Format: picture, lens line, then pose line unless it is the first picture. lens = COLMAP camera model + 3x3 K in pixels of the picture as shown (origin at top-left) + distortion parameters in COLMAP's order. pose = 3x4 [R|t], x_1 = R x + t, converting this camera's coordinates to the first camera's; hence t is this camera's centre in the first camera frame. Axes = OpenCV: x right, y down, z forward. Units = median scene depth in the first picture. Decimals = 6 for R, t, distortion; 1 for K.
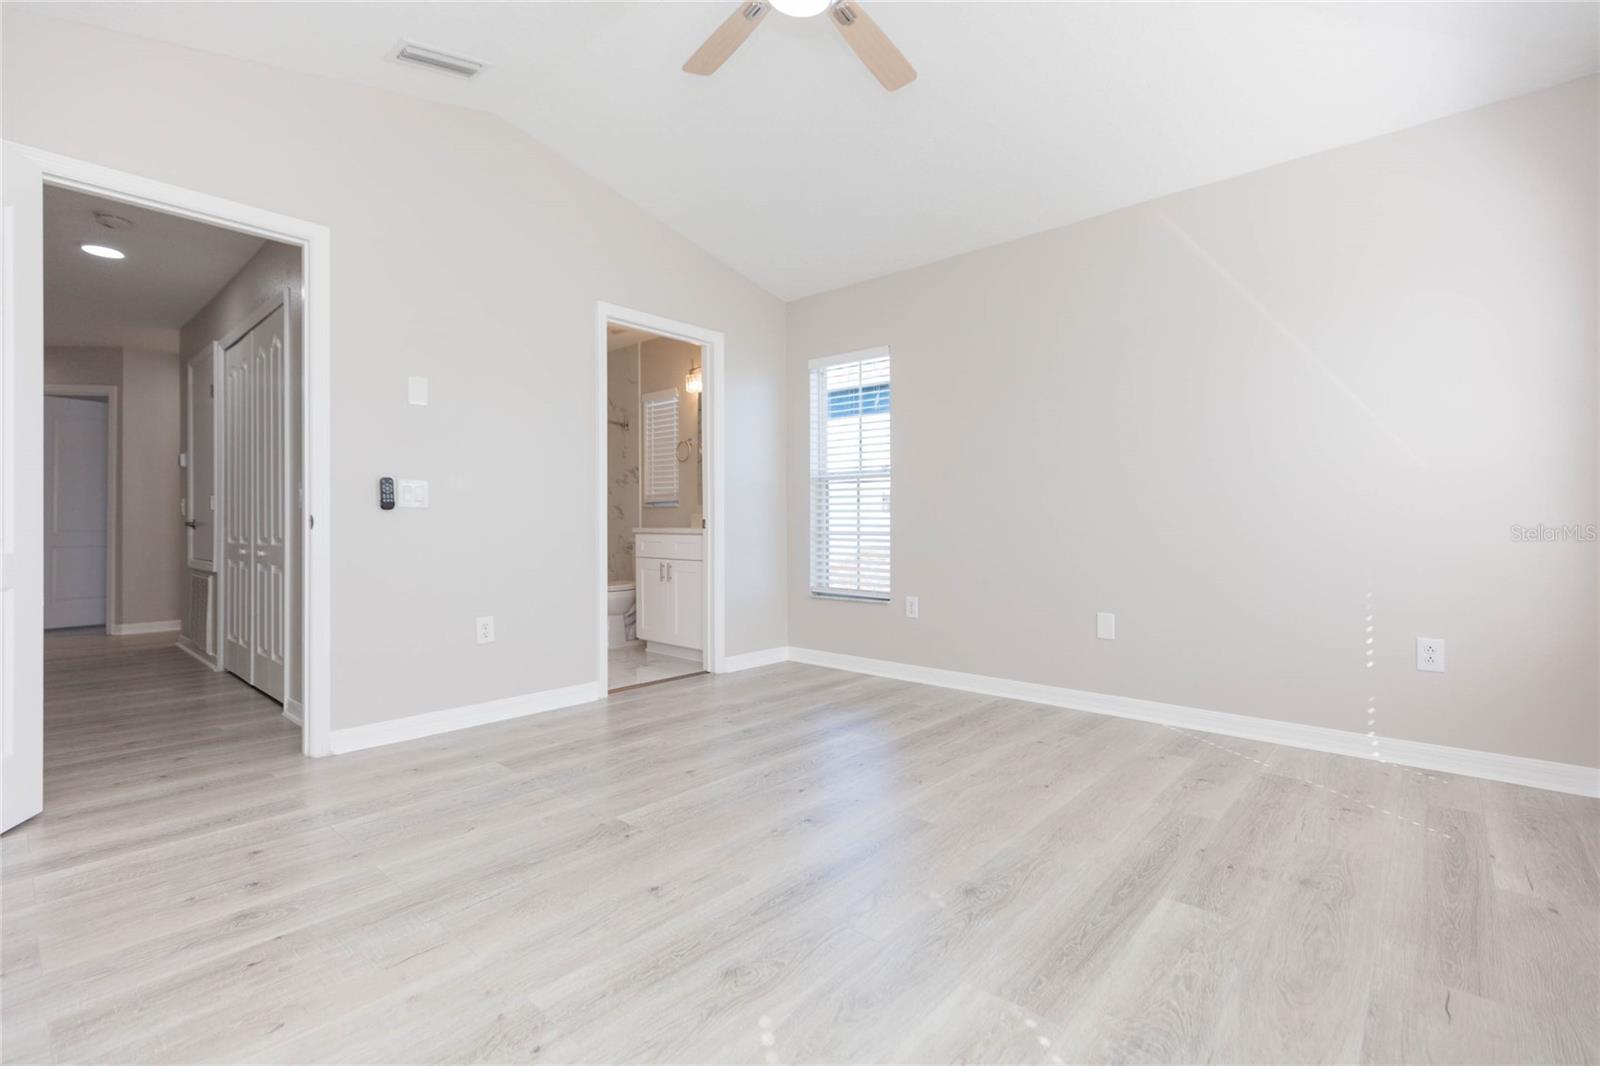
lens RADIAL K [[718.0, 0, 809.0], [0, 718.0, 531.0], [0, 0, 1]] dist [-0.003394, -0.000314]
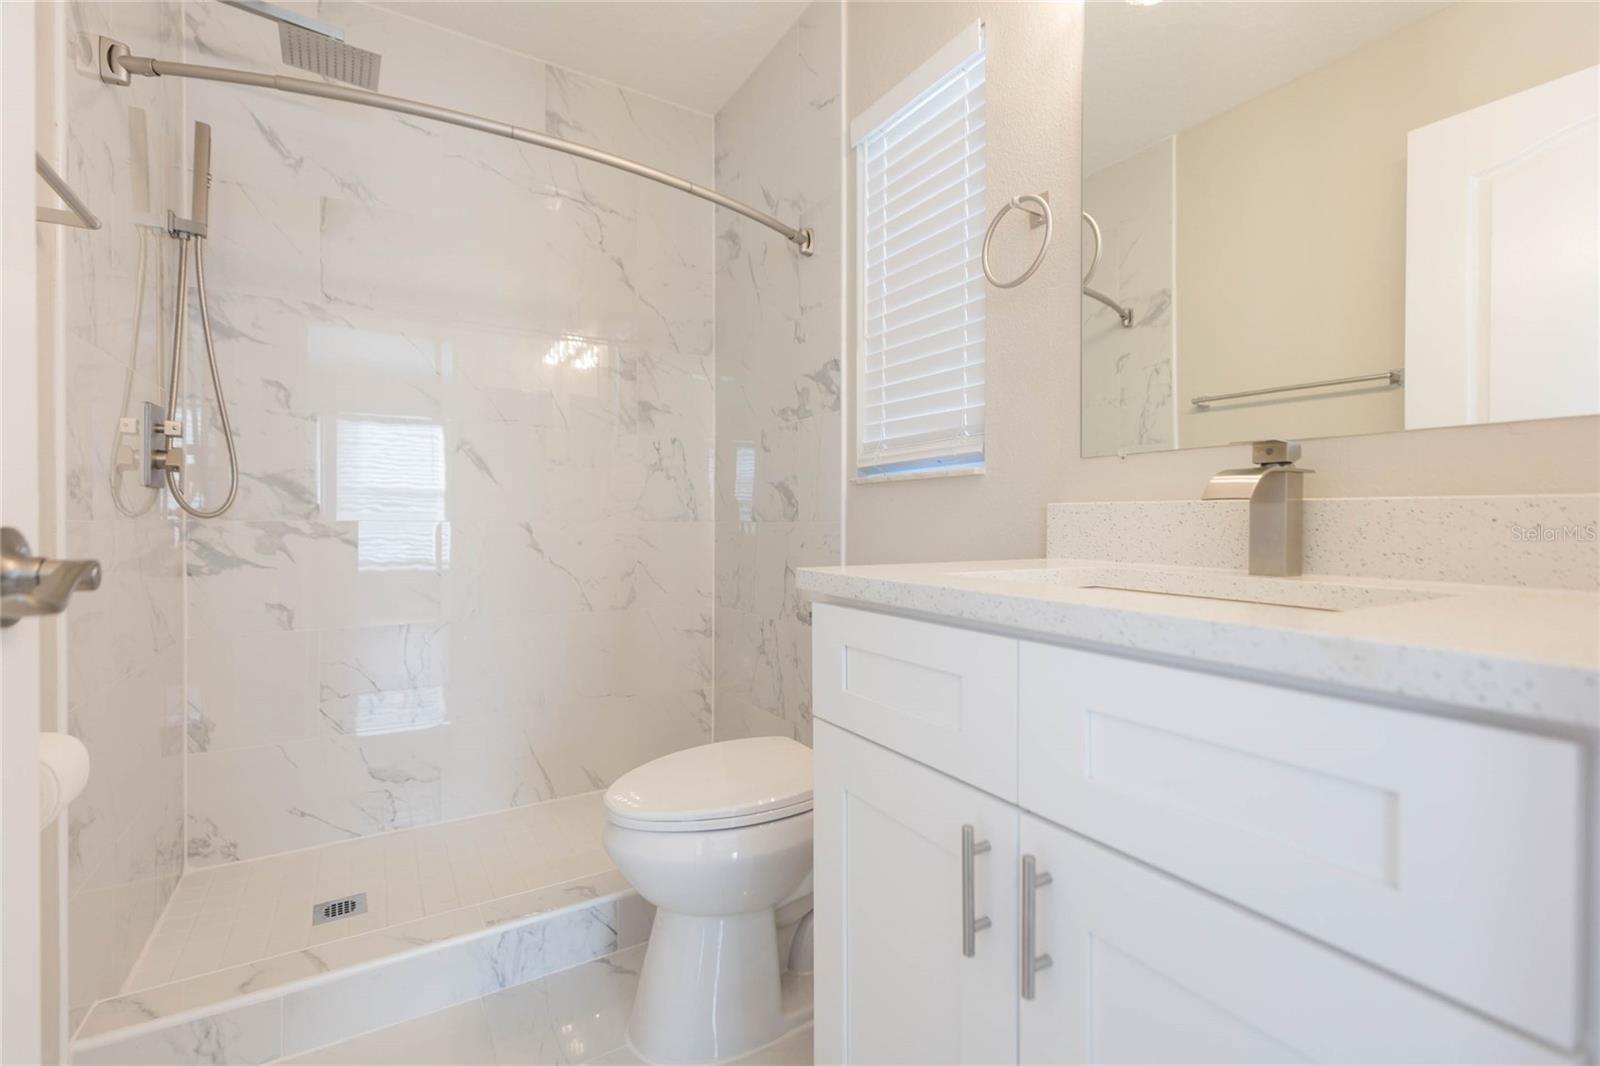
lens RADIAL K [[718.0, 0, 809.0], [0, 718.0, 531.0], [0, 0, 1]] dist [-0.003394, -0.000314]
pose [[0.958964, 0.006961, -0.283443, -0.158949], [-0.005715, 0.999970, 0.005223, -0.013173], [0.283471, -0.003389, 0.958975, 0.688294]]
